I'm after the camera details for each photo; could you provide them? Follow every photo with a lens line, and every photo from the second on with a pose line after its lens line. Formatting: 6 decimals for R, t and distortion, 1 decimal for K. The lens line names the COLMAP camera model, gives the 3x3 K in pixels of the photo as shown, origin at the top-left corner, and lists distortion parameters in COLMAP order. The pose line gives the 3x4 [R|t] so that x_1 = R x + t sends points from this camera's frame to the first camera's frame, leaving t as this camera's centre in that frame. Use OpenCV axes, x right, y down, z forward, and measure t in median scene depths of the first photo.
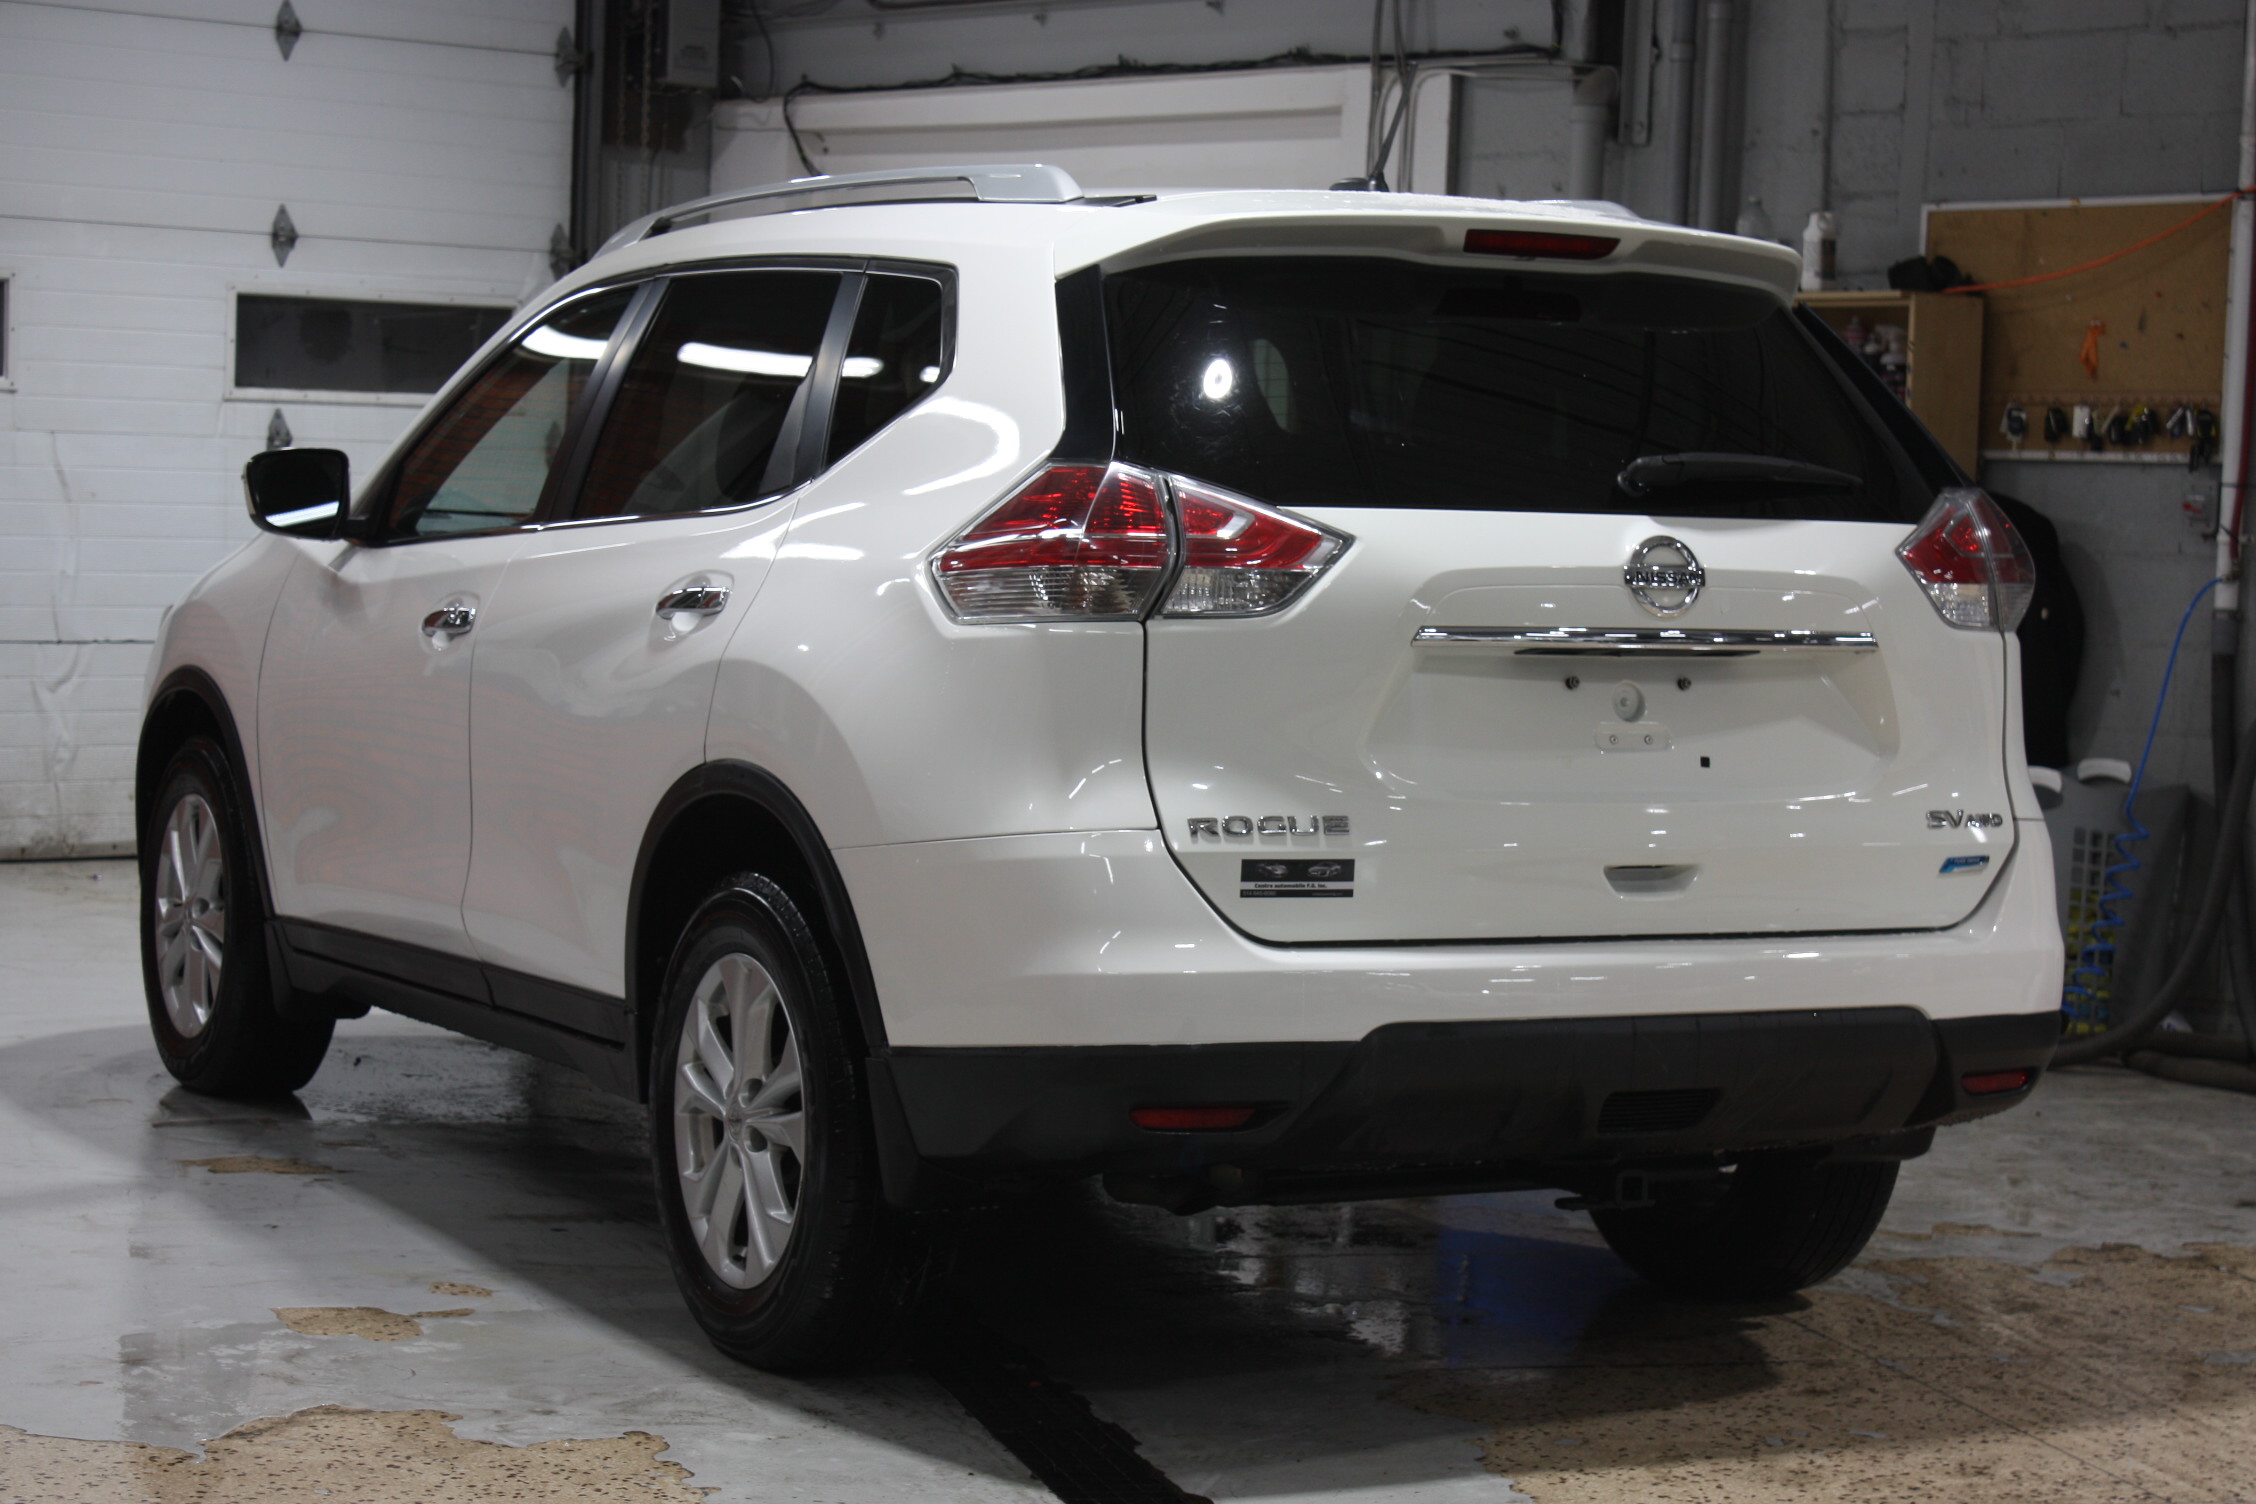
lens RADIAL K [[4560.5, 0, 1129.1], [0, 4560.5, 754.5], [0, 0, 1]] dist [0.137630, 0.000000]
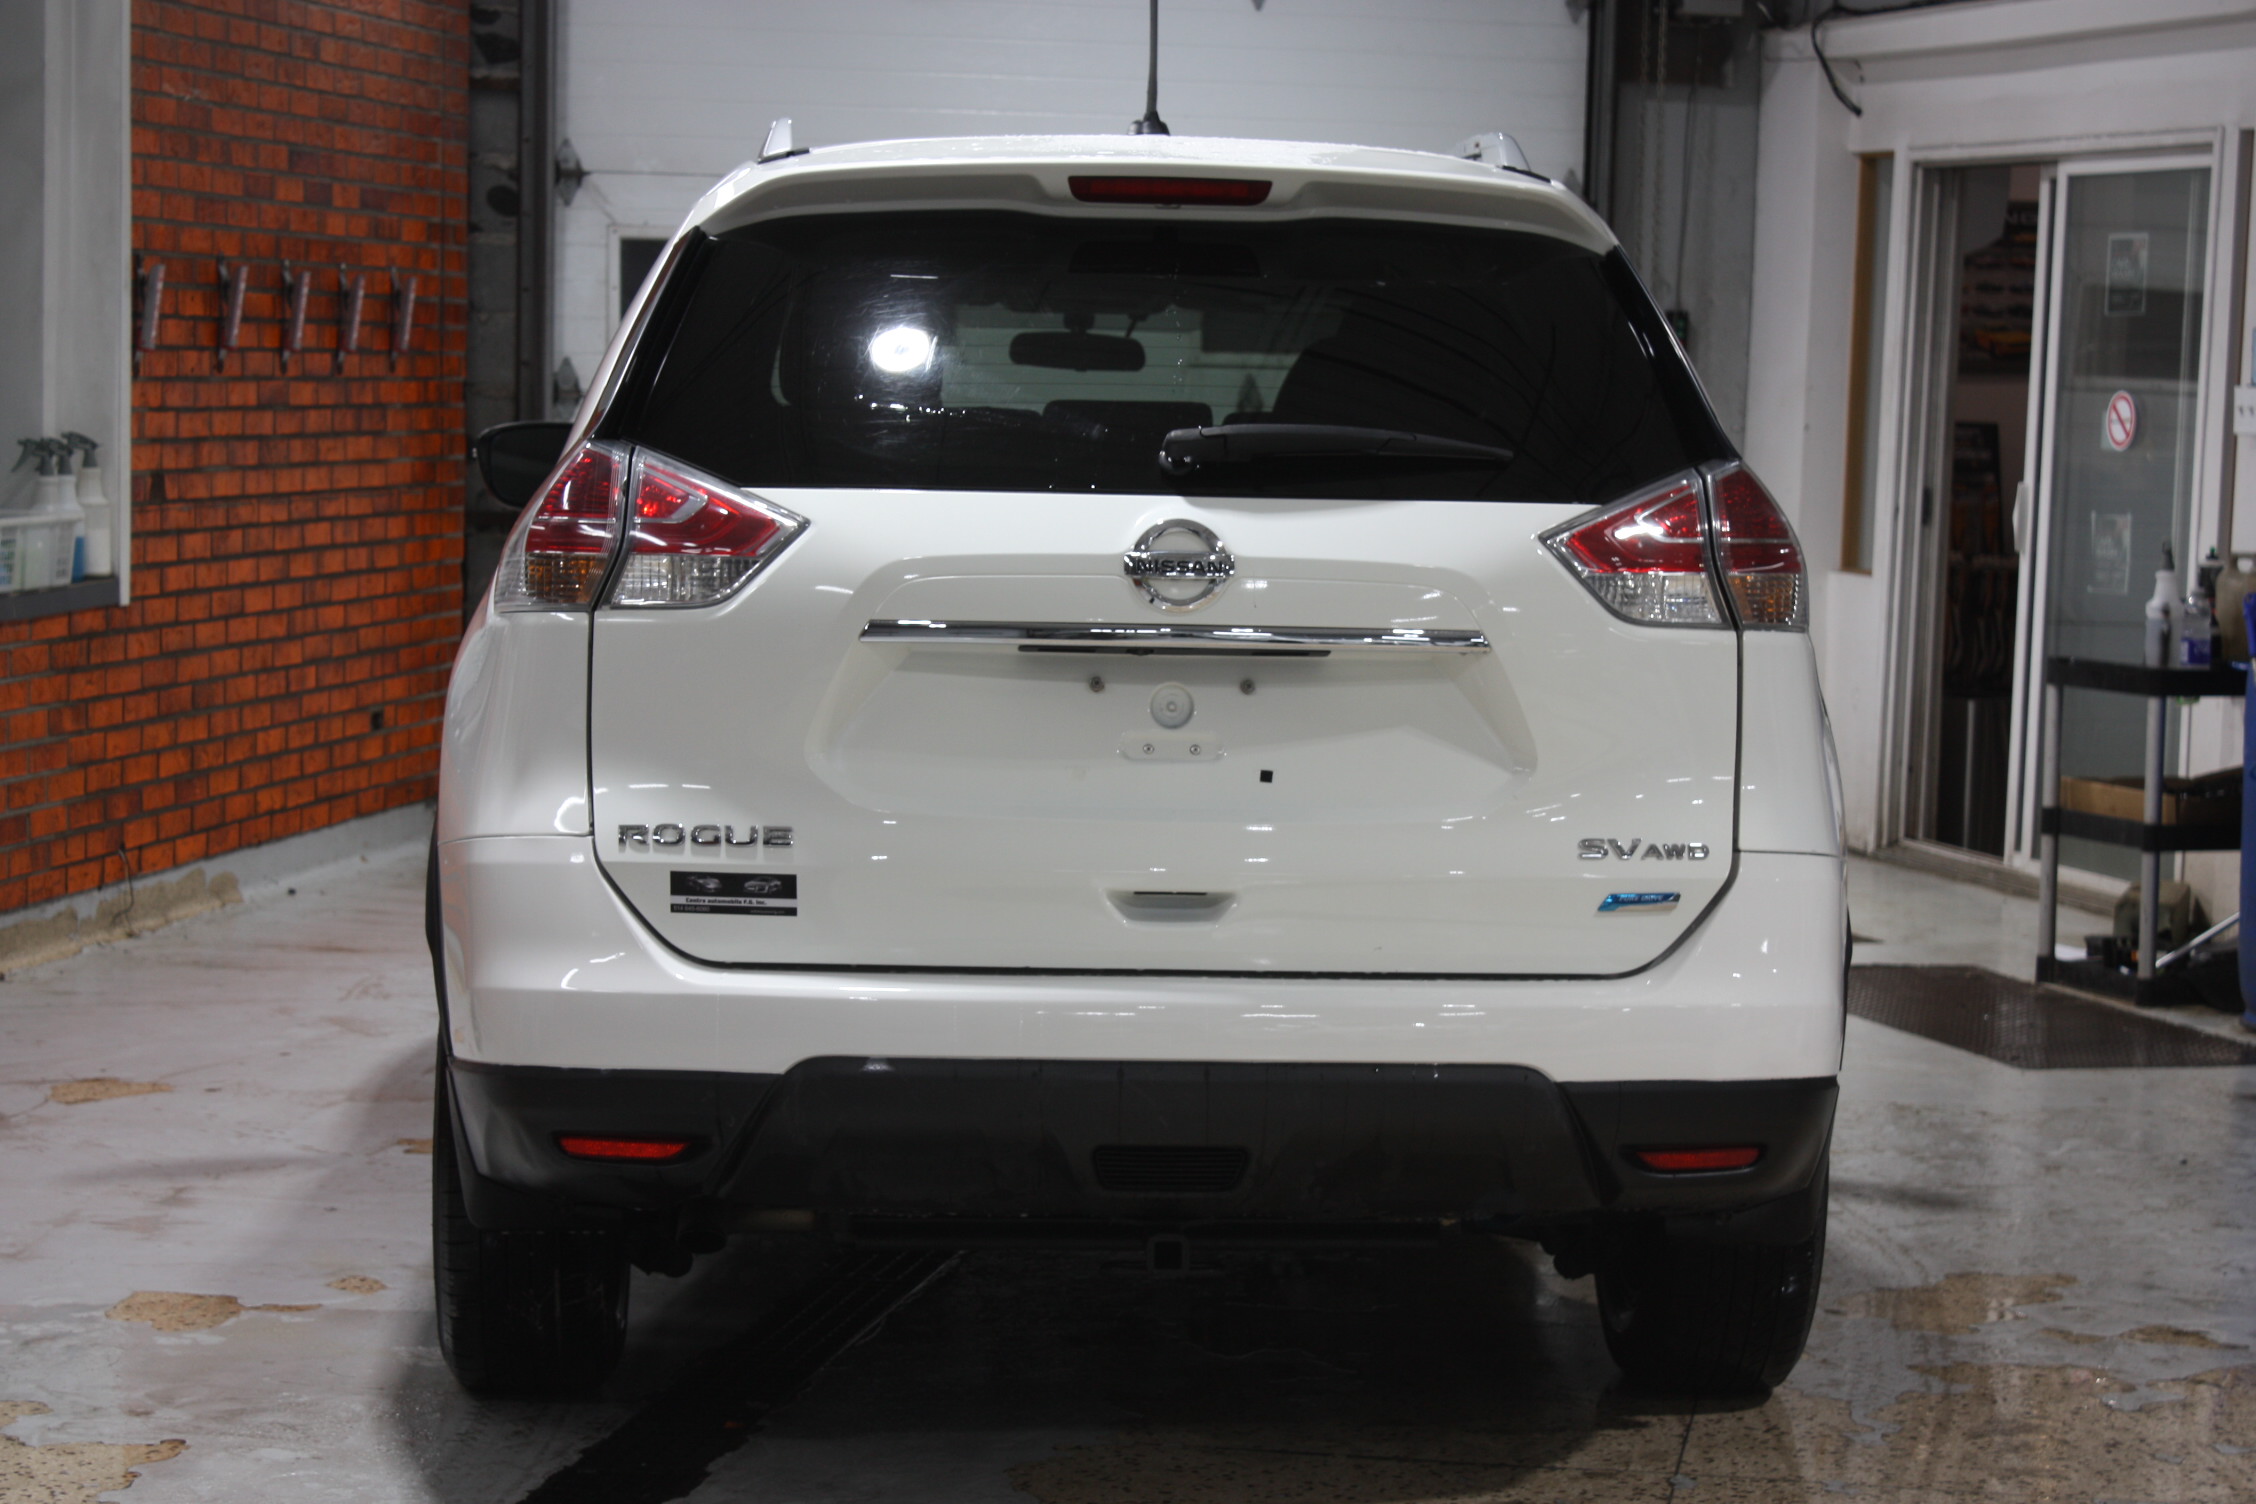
lens RADIAL K [[4848.1, 0, 1130.2], [0, 4848.1, 753.1], [0, 0, 1]] dist [0.017758, 0.000000]
pose [[0.904916, 0.021397, -0.425052, 0.500370], [-0.018704, 0.999770, 0.010508, -0.012220], [0.425179, -0.001559, 0.905108, 0.146642]]
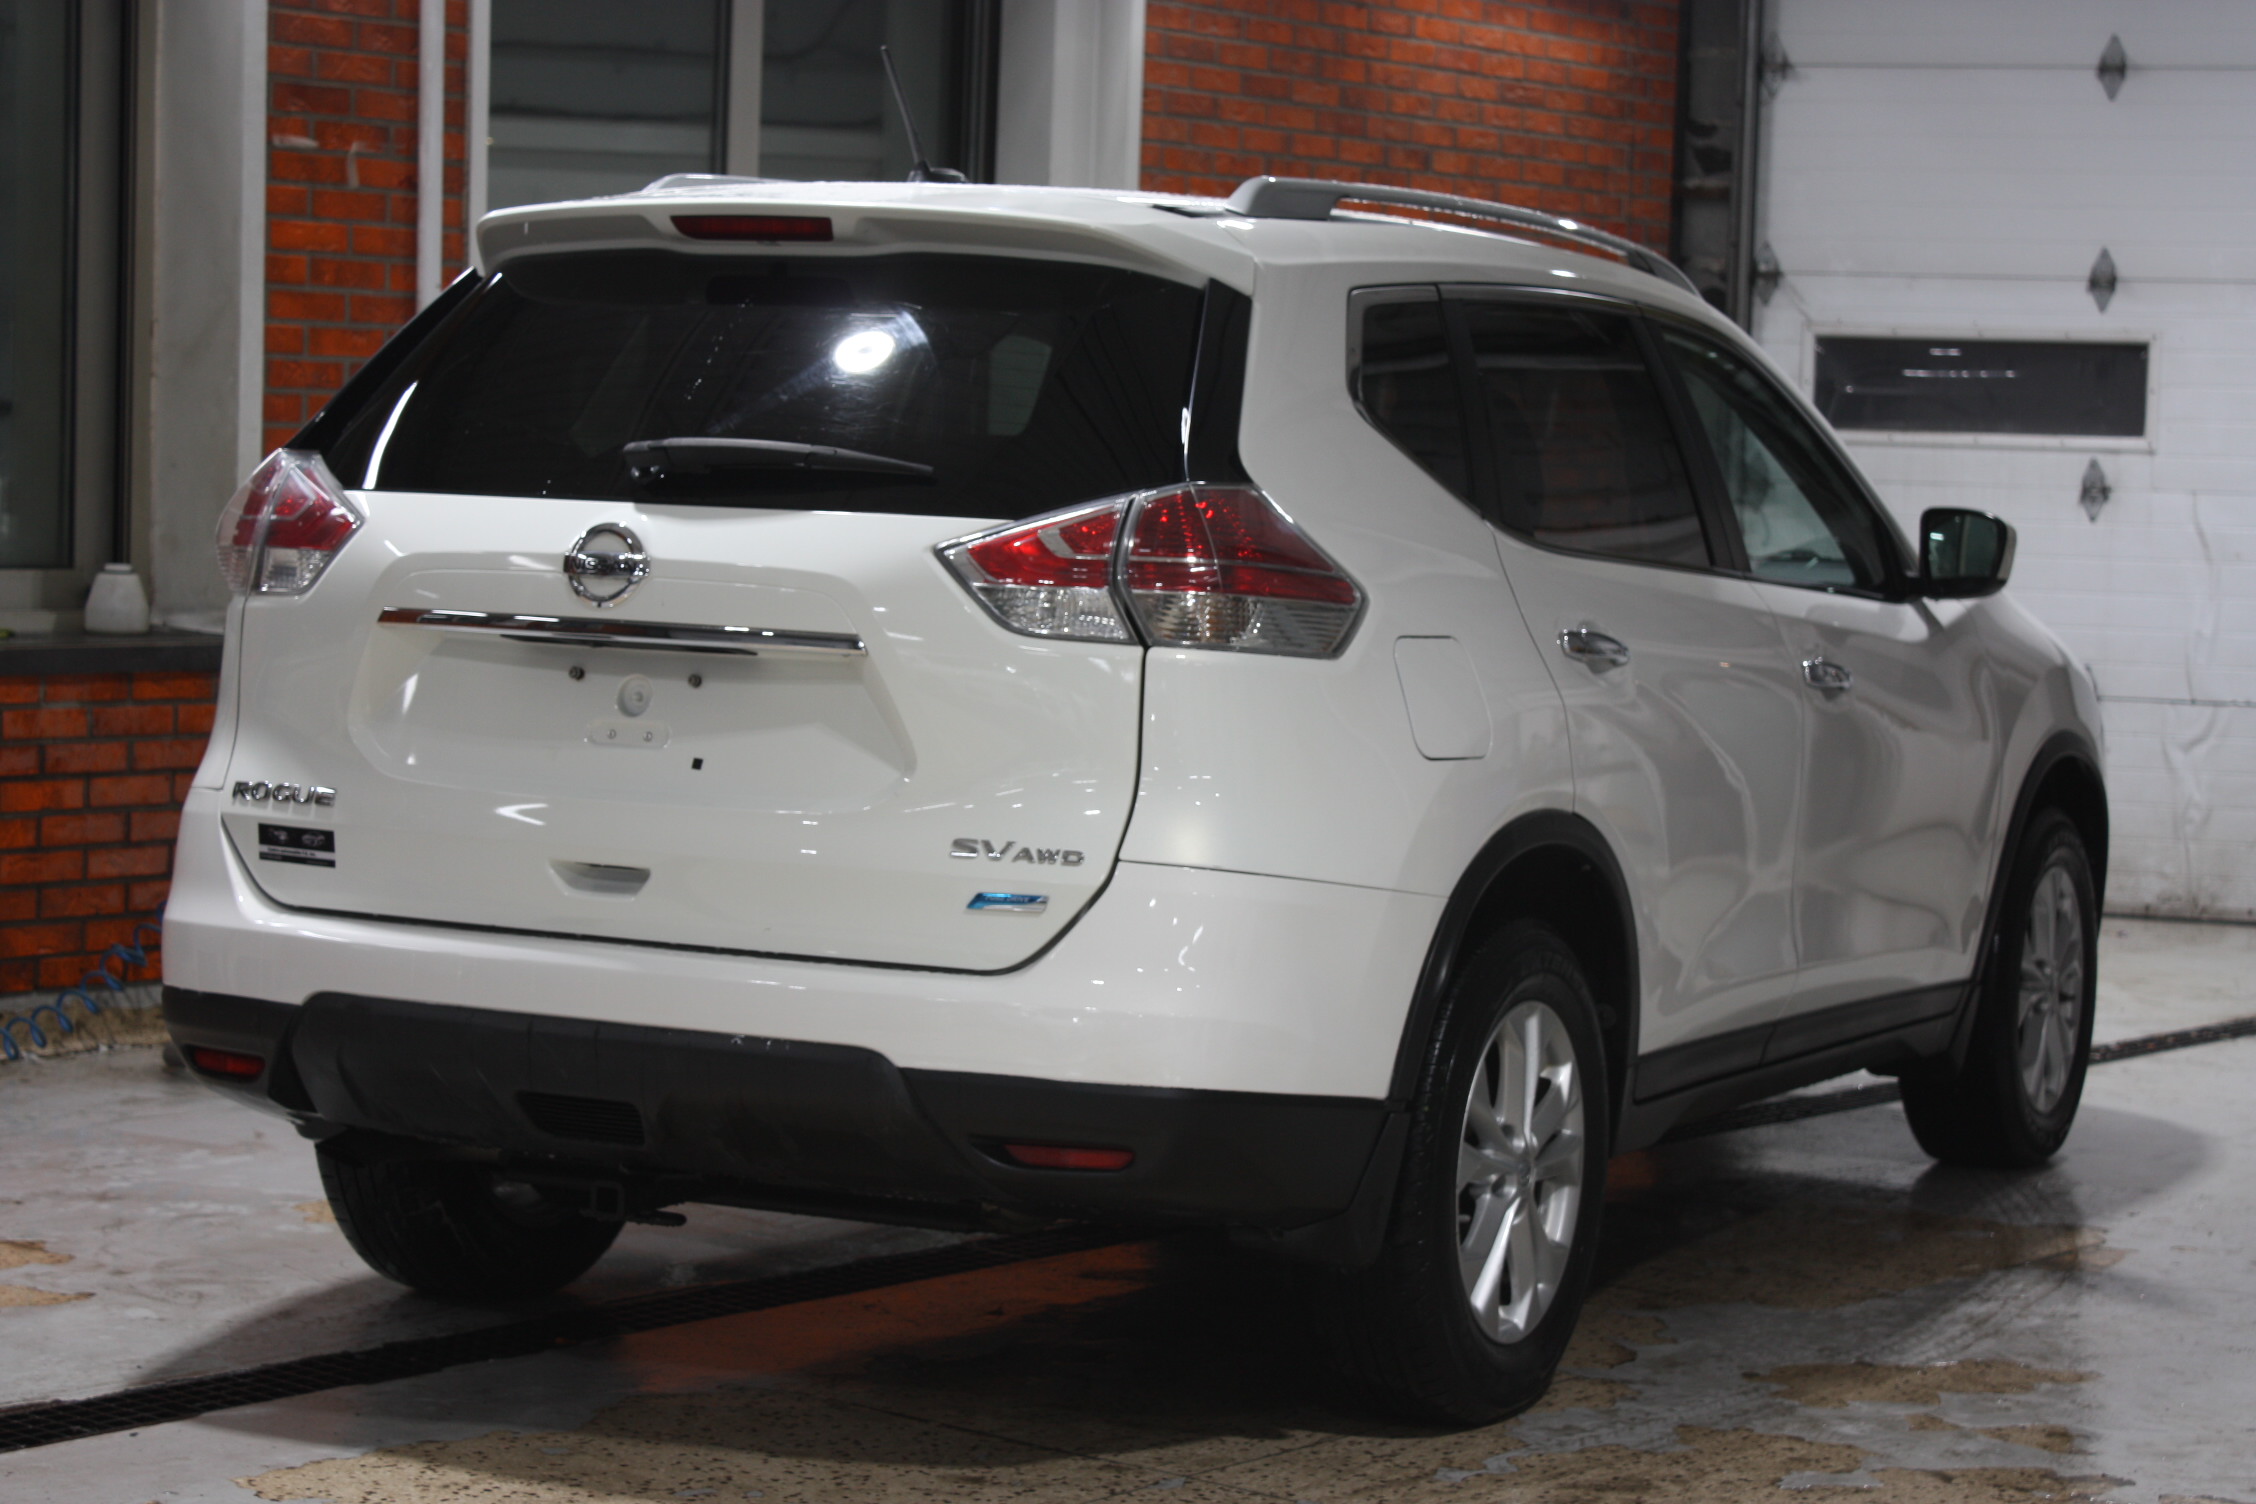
lens RADIAL K [[4471.1, 0, 1124.0], [0, 4471.1, 750.6], [0, 0, 1]] dist [0.087636, 0.000000]
pose [[0.574764, 0.044831, -0.817090, 0.939603], [-0.065967, 0.997787, 0.008343, -0.014801], [0.815656, 0.049106, 0.576449, 0.539507]]
